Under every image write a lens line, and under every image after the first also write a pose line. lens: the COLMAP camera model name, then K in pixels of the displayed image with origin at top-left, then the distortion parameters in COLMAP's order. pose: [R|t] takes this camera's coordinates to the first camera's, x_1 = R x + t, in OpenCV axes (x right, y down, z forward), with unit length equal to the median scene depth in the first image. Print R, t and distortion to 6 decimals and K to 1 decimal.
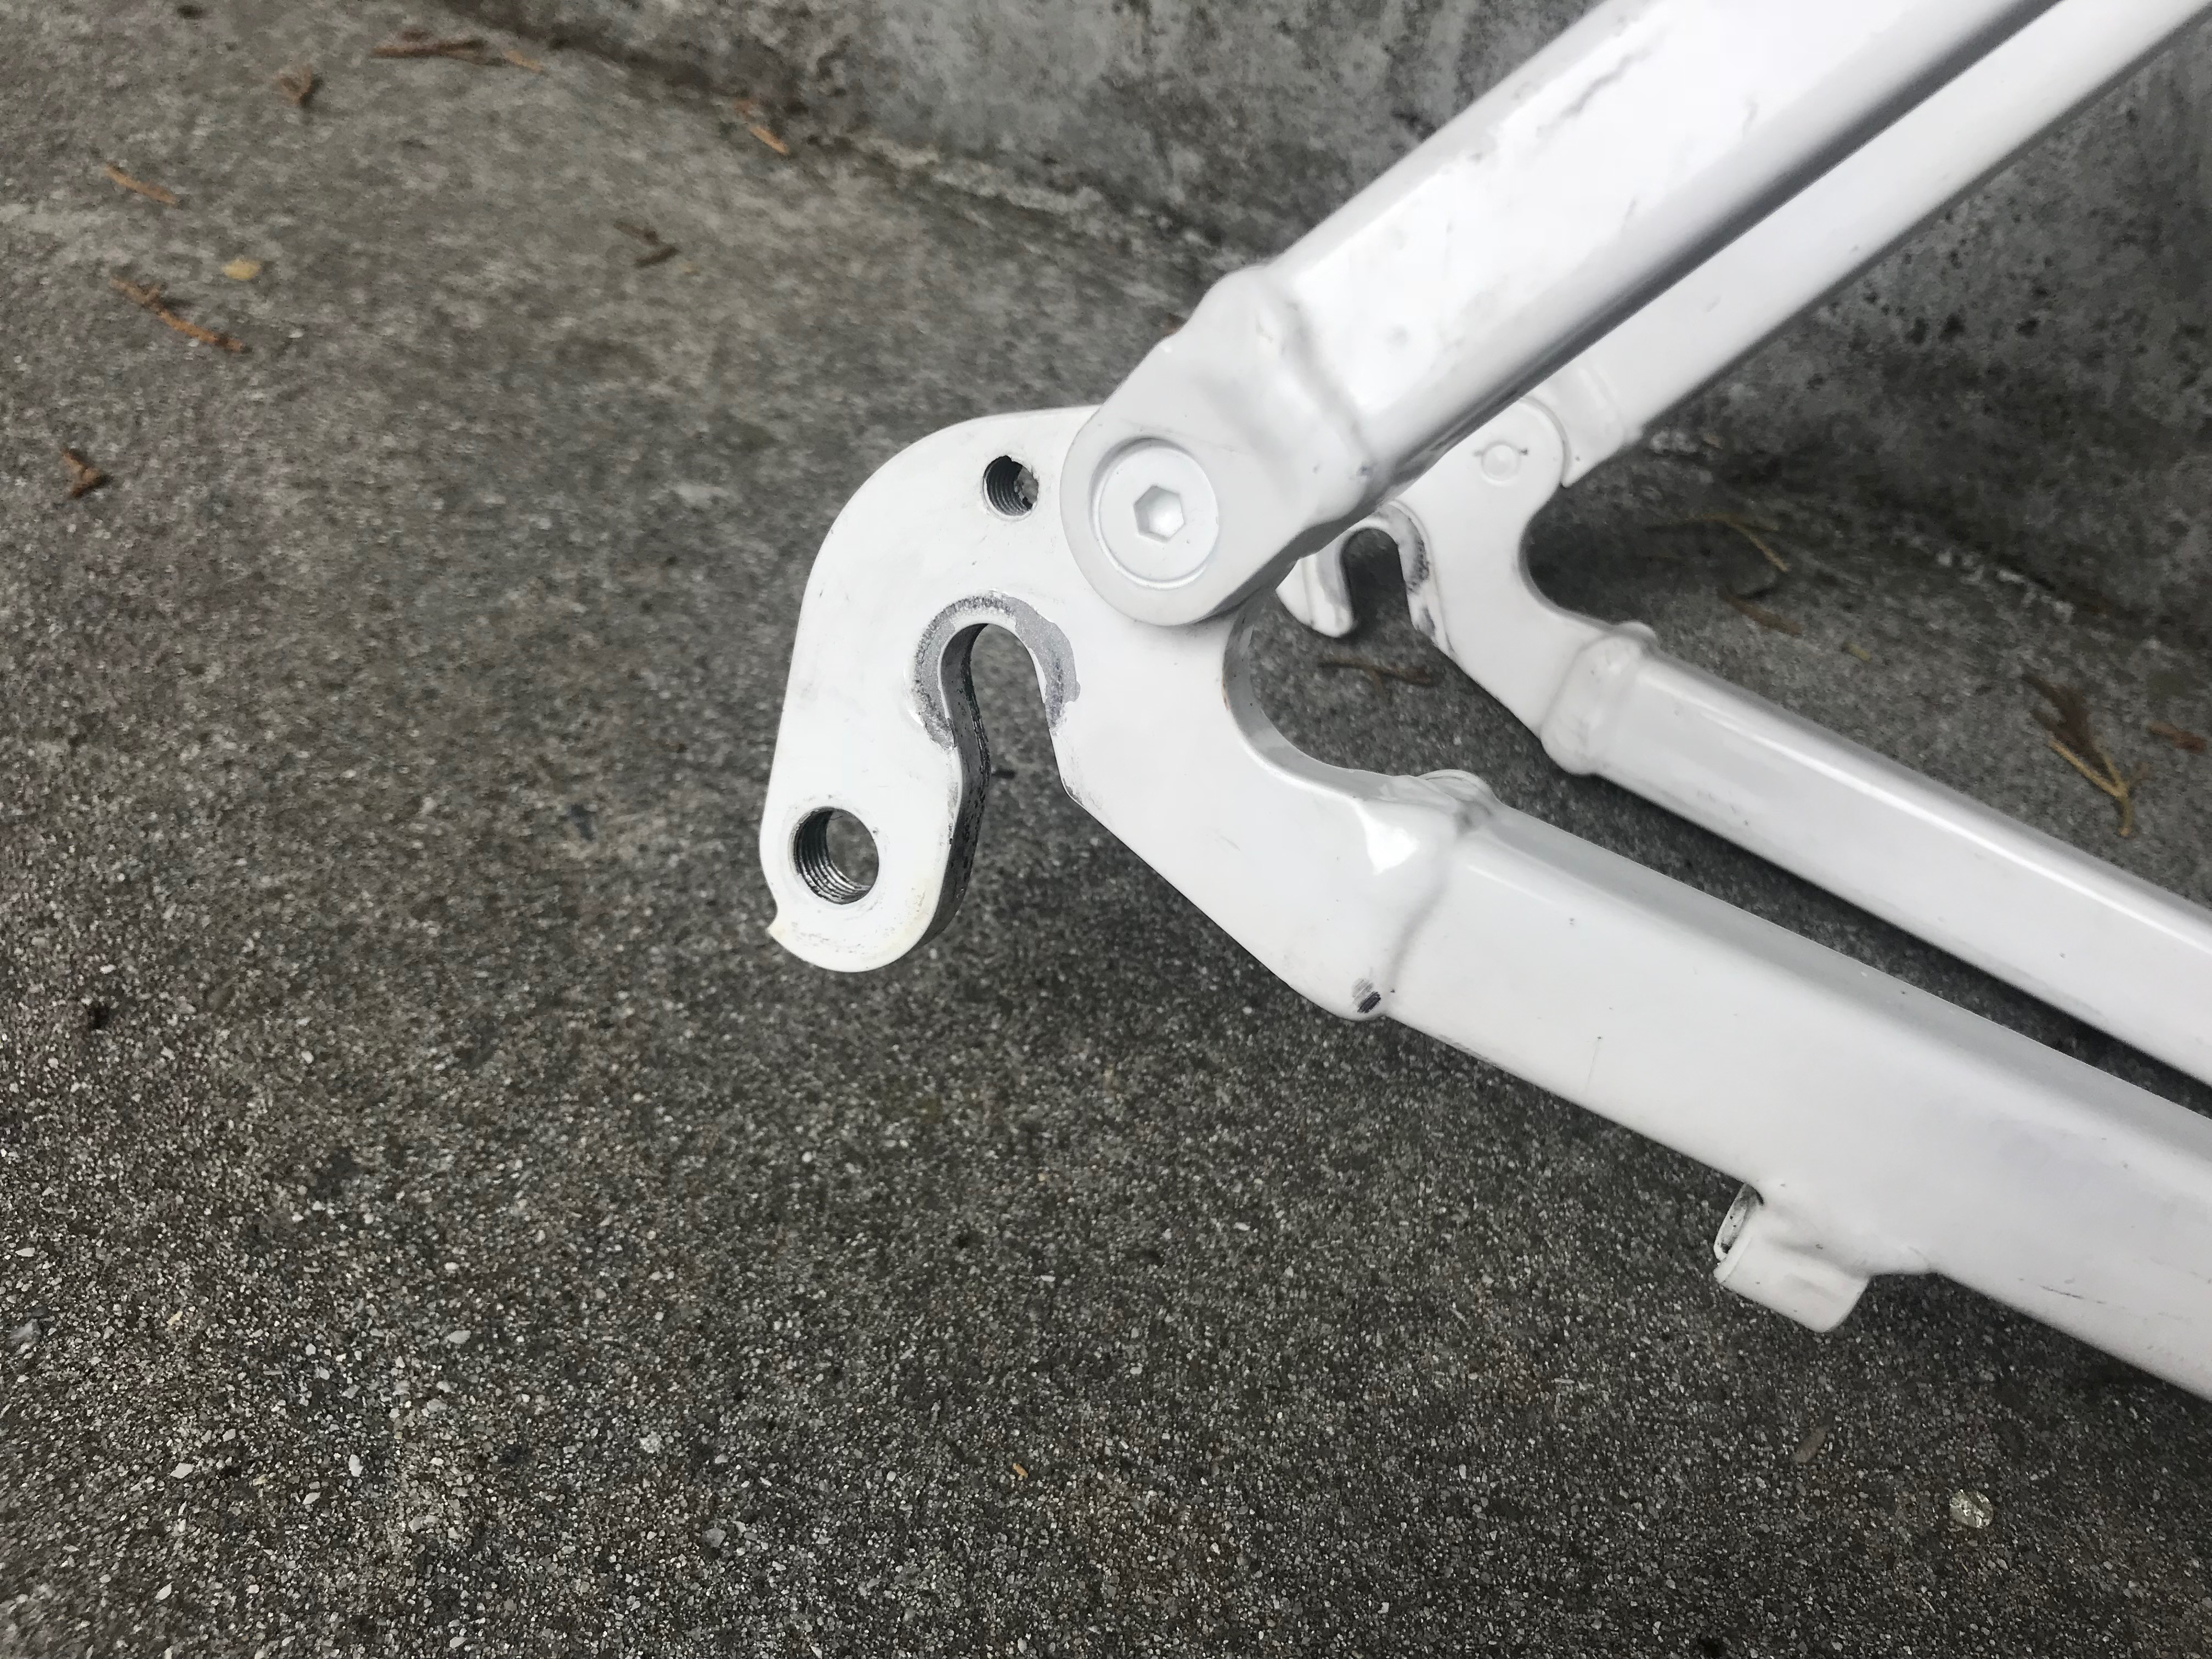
lens RADIAL K [[1829.1, 0, 1113.1], [0, 1829.1, 796.2], [0, 0, 1]] dist [0.001163, -0.000332]
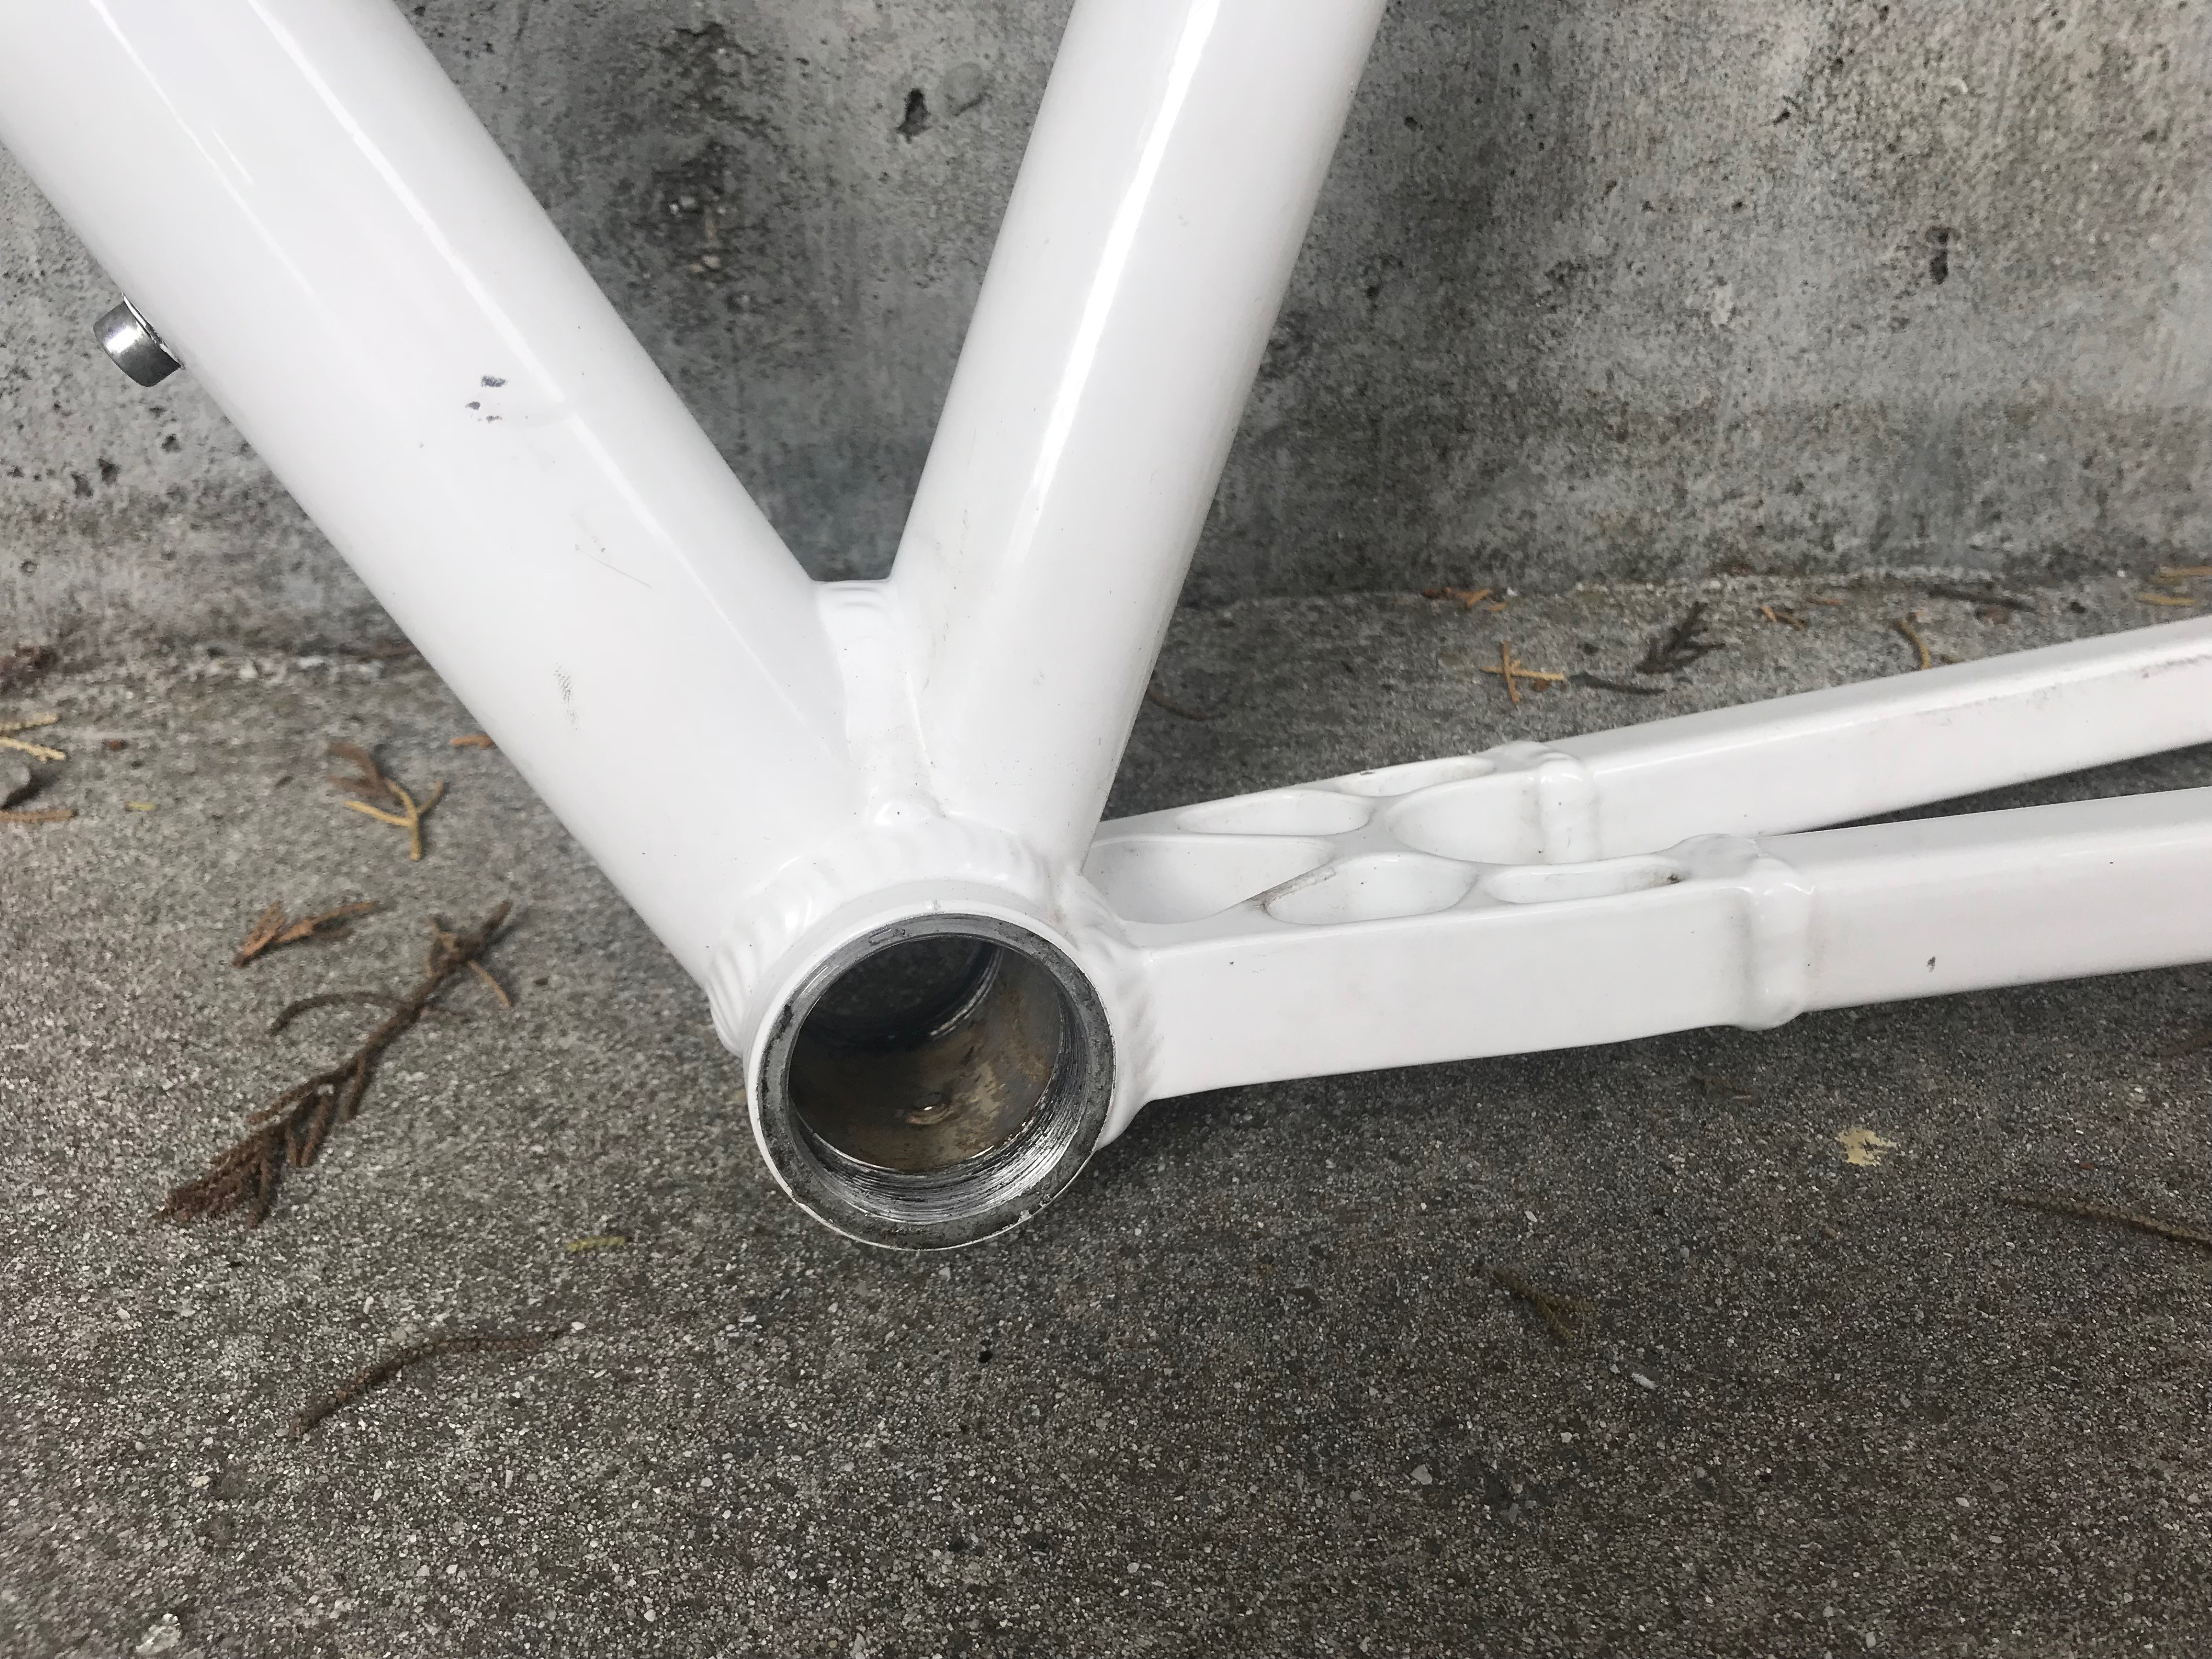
lens RADIAL K [[1829.1, 0, 1100.4], [0, 1829.1, 815.4], [0, 0, 1]] dist [0.001163, -0.000332]
pose [[0.786641, -0.452533, 0.420012, 0.387379], [0.478011, 0.876953, 0.049587, 0.119266], [-0.390771, 0.161763, 0.906163, -0.082420]]
